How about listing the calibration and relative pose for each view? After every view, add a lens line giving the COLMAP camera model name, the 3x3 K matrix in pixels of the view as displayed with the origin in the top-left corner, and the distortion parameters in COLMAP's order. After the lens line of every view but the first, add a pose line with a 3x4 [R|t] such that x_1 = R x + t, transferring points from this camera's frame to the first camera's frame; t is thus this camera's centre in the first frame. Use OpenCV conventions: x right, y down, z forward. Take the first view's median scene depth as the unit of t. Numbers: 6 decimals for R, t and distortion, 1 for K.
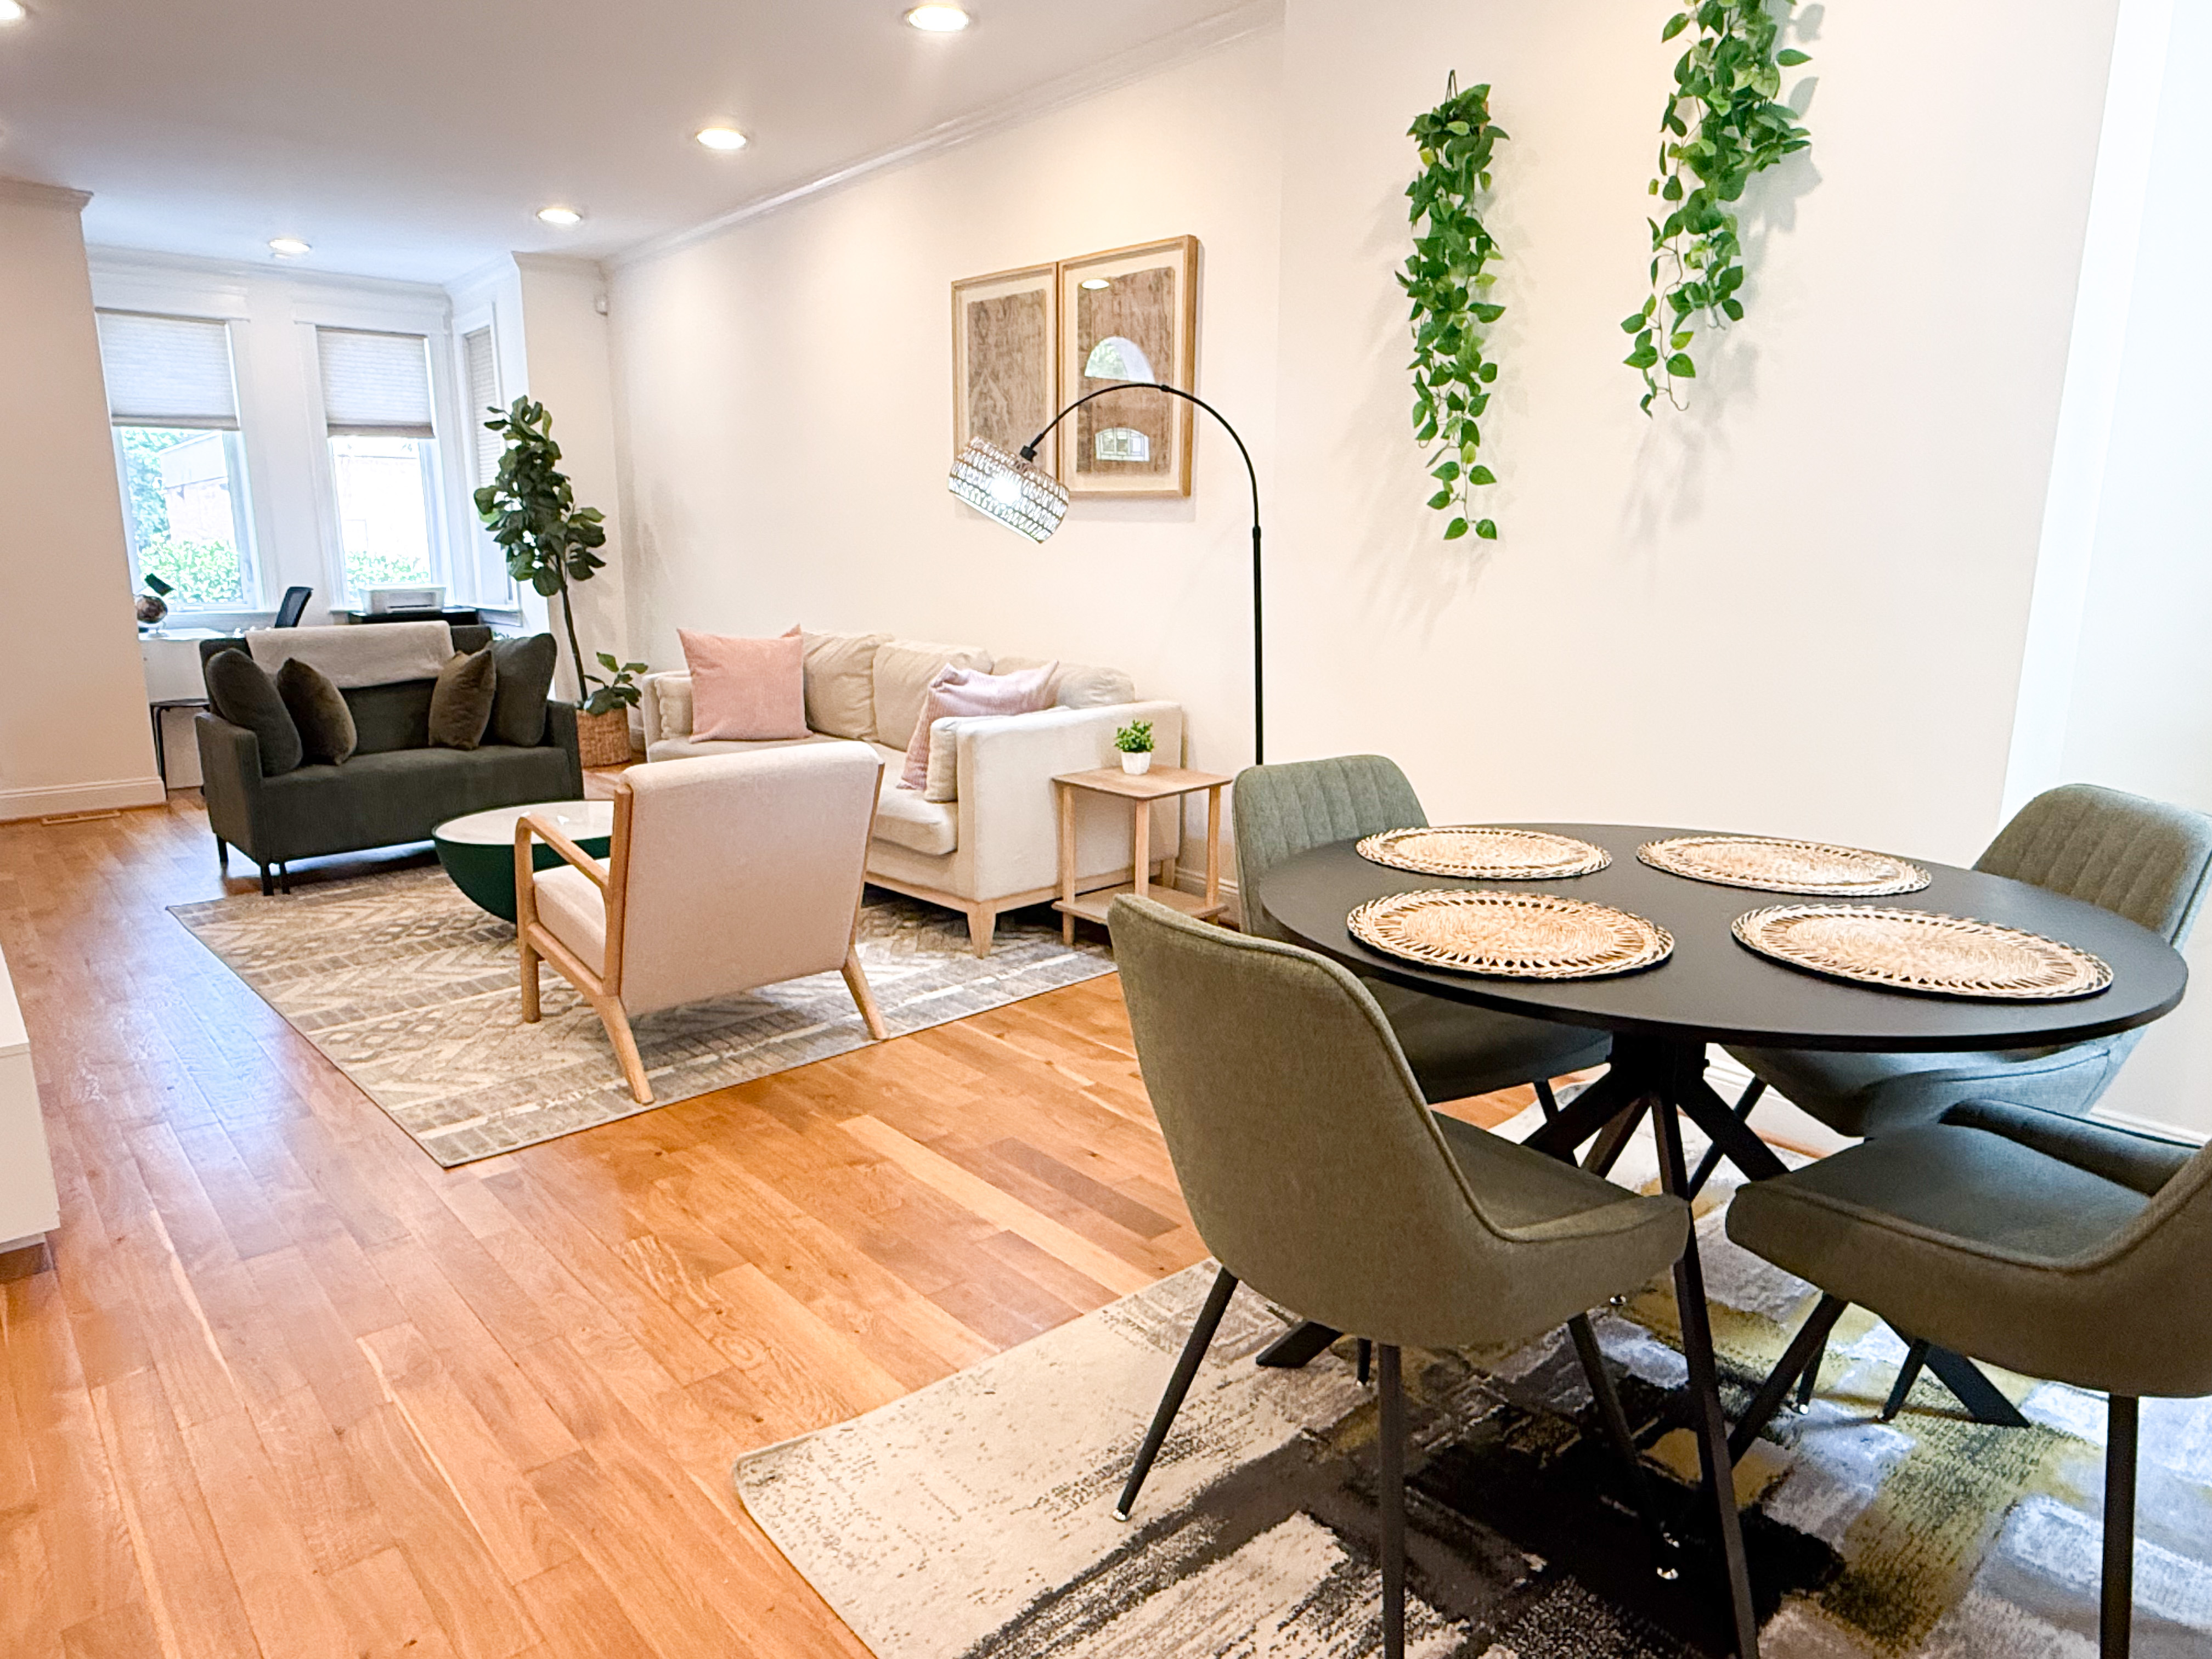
lens RADIAL K [[1380.4, 0, 1148.3], [0, 1380.4, 856.9], [0, 0, 1]] dist [-0.003658, 0.006225]
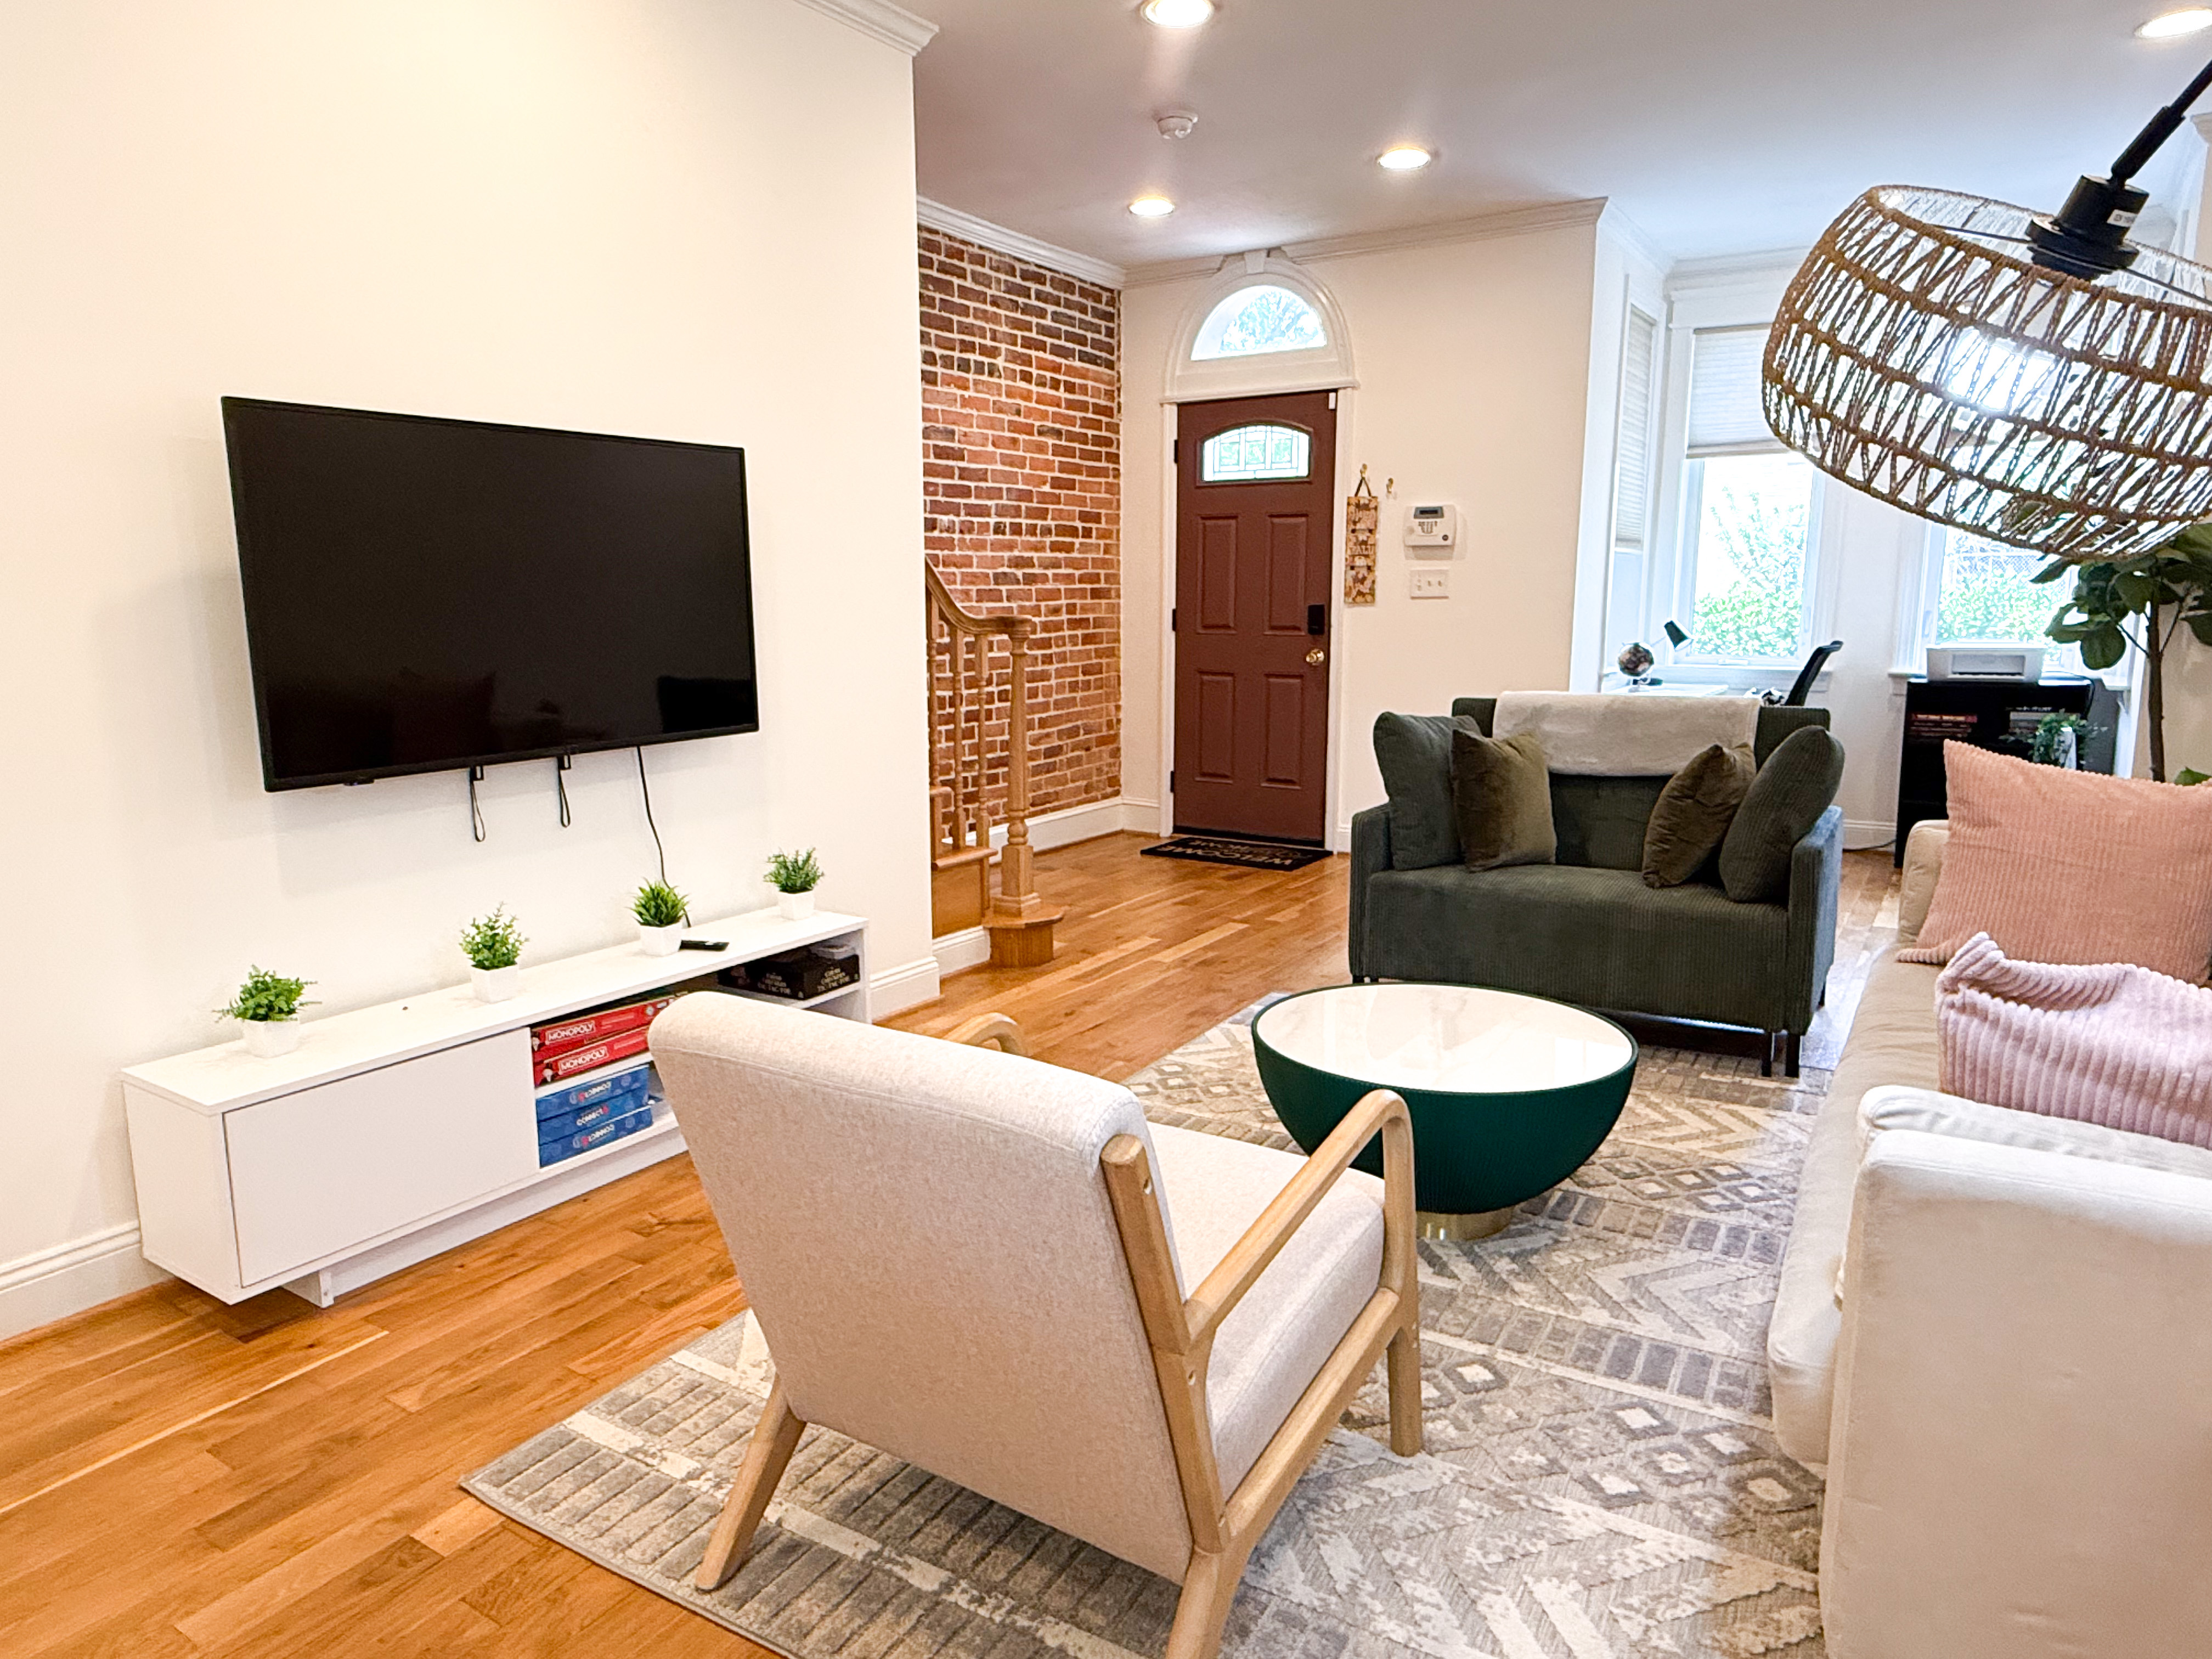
lens RADIAL K [[1423.2, 0, 1062.3], [0, 1423.2, 821.6], [0, 0, 1]] dist [-0.001774, 0.000426]
pose [[0.254784, 0.153787, -0.954691, 0.066950], [-0.217407, 0.971107, 0.098411, -0.085243], [0.942242, 0.182483, 0.280857, 0.400145]]
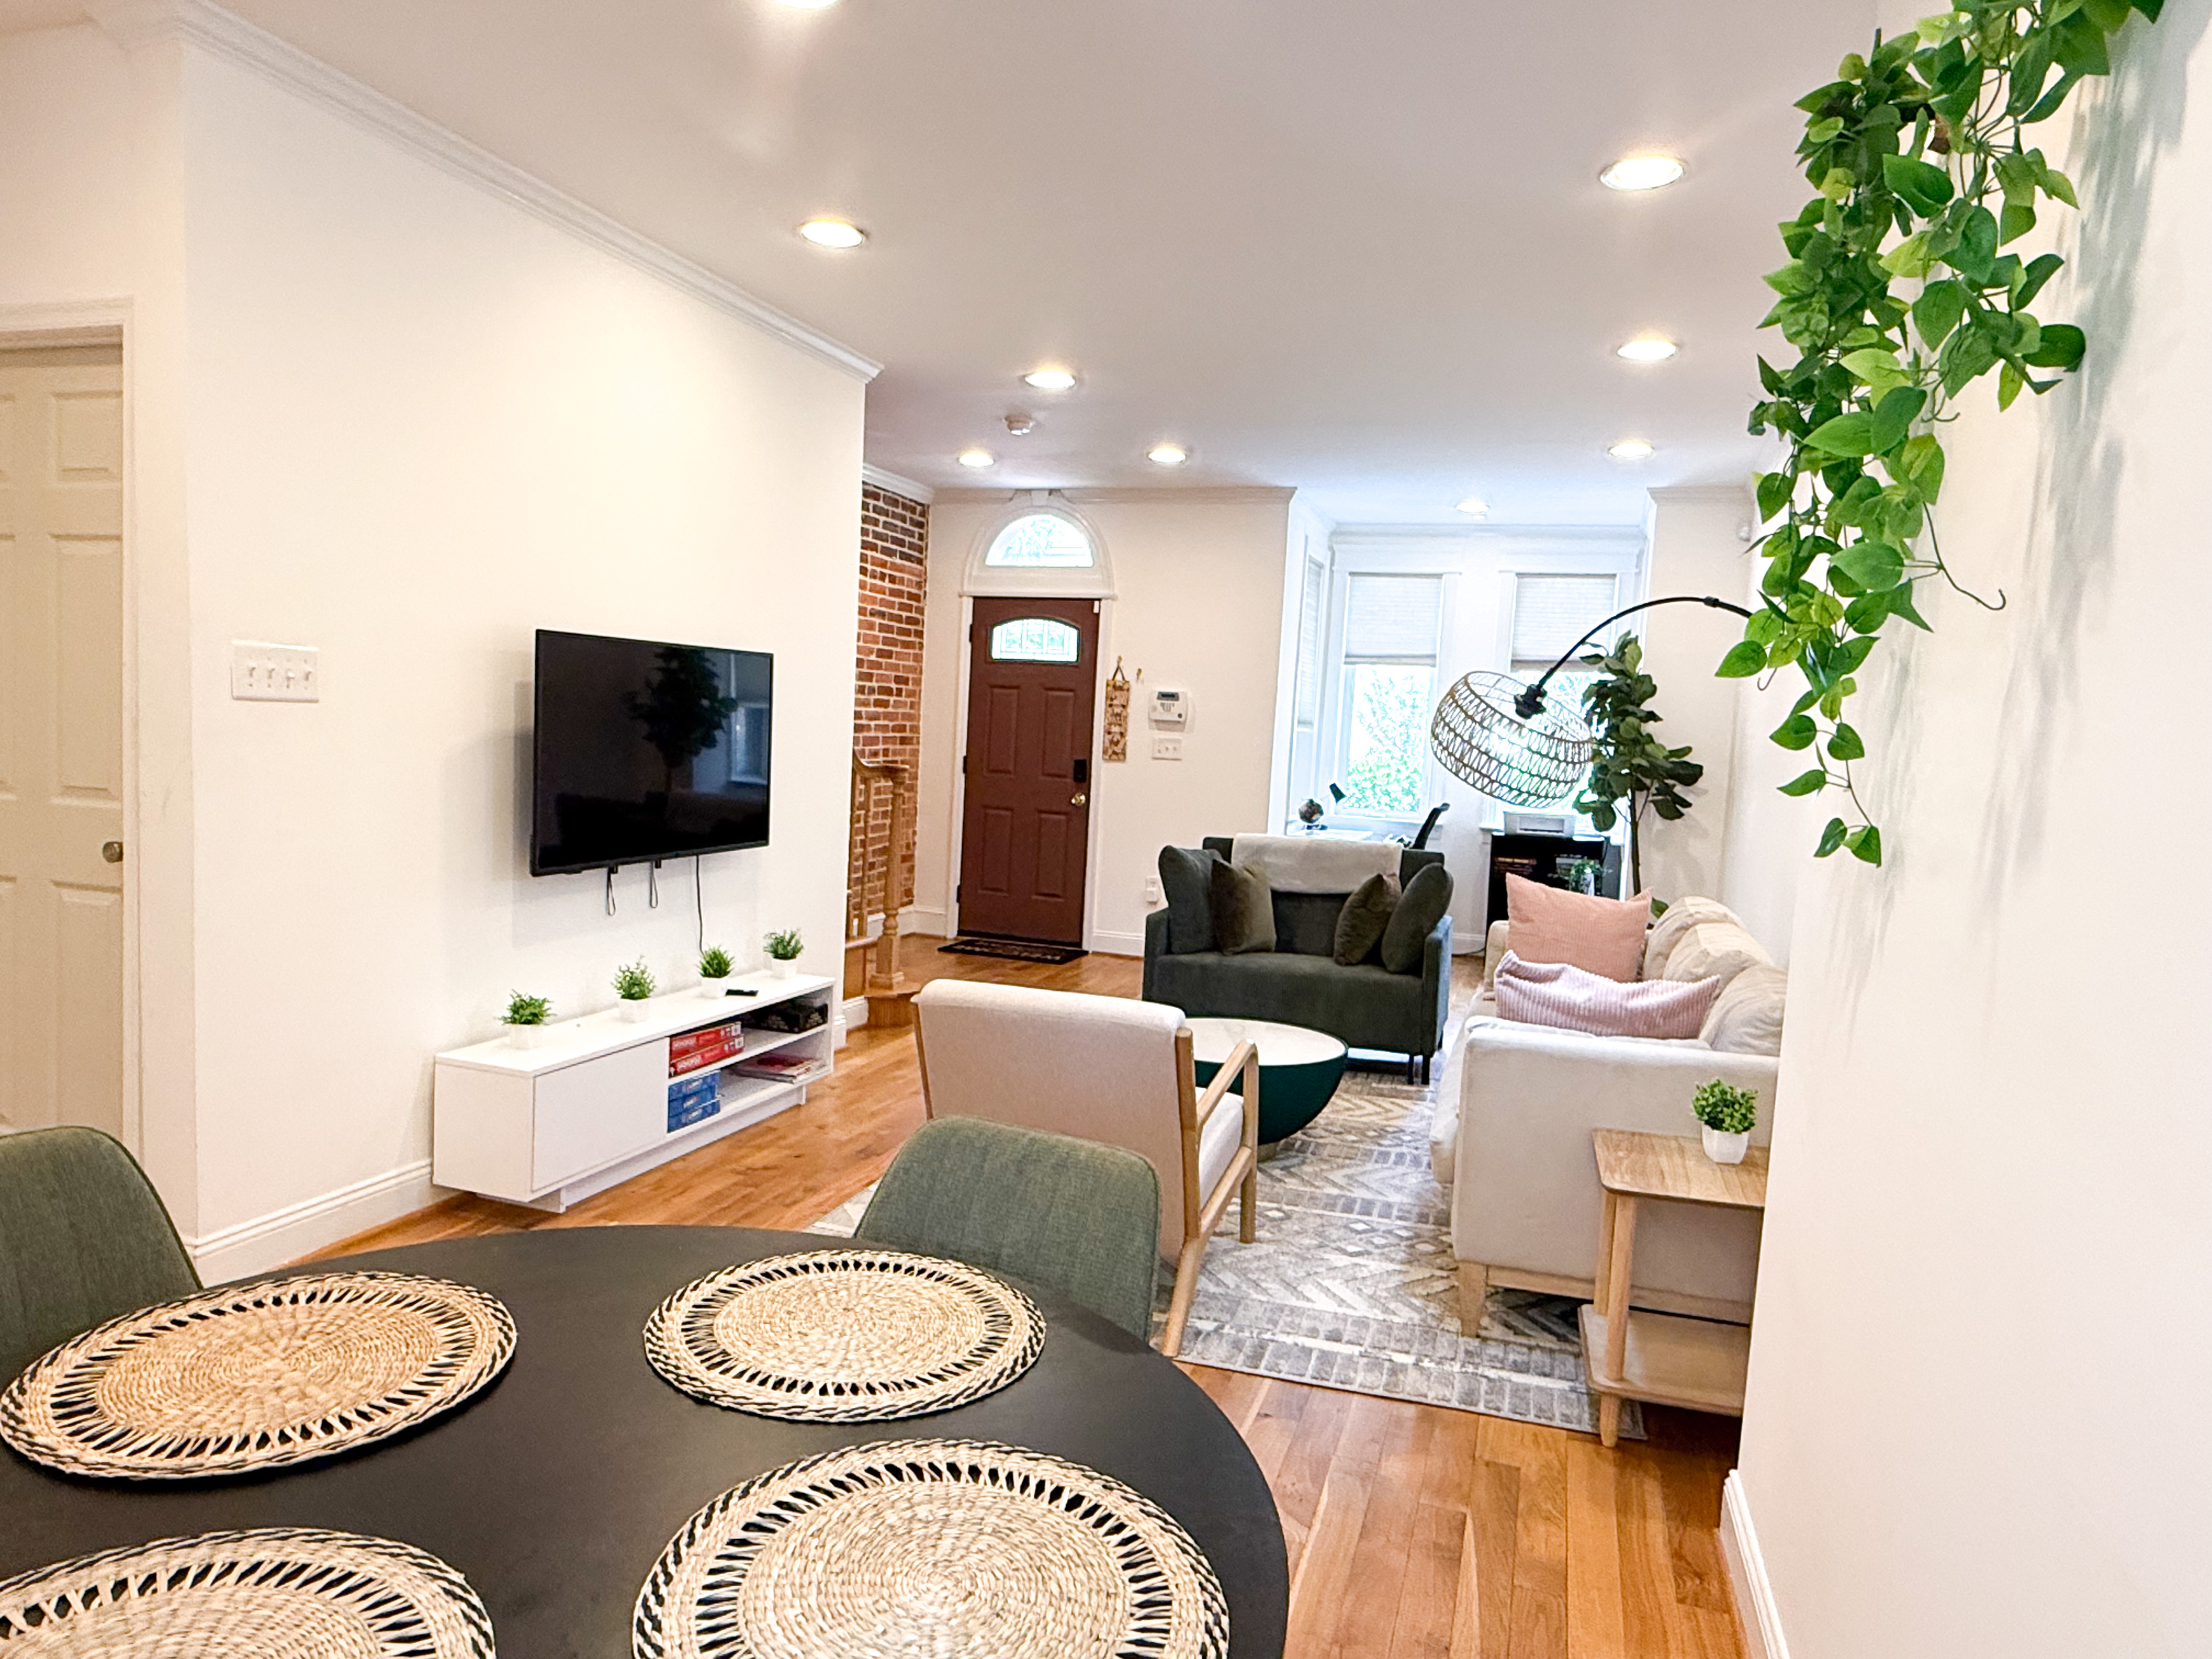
lens RADIAL K [[1423.2, 0, 1062.3], [0, 1423.2, 821.6], [0, 0, 1]] dist [-0.001774, 0.000426]
pose [[0.471365, 0.084828, -0.877849, 0.249444], [-0.249689, 0.967475, -0.040583, -0.064320], [0.845855, 0.238319, 0.477215, 0.221781]]
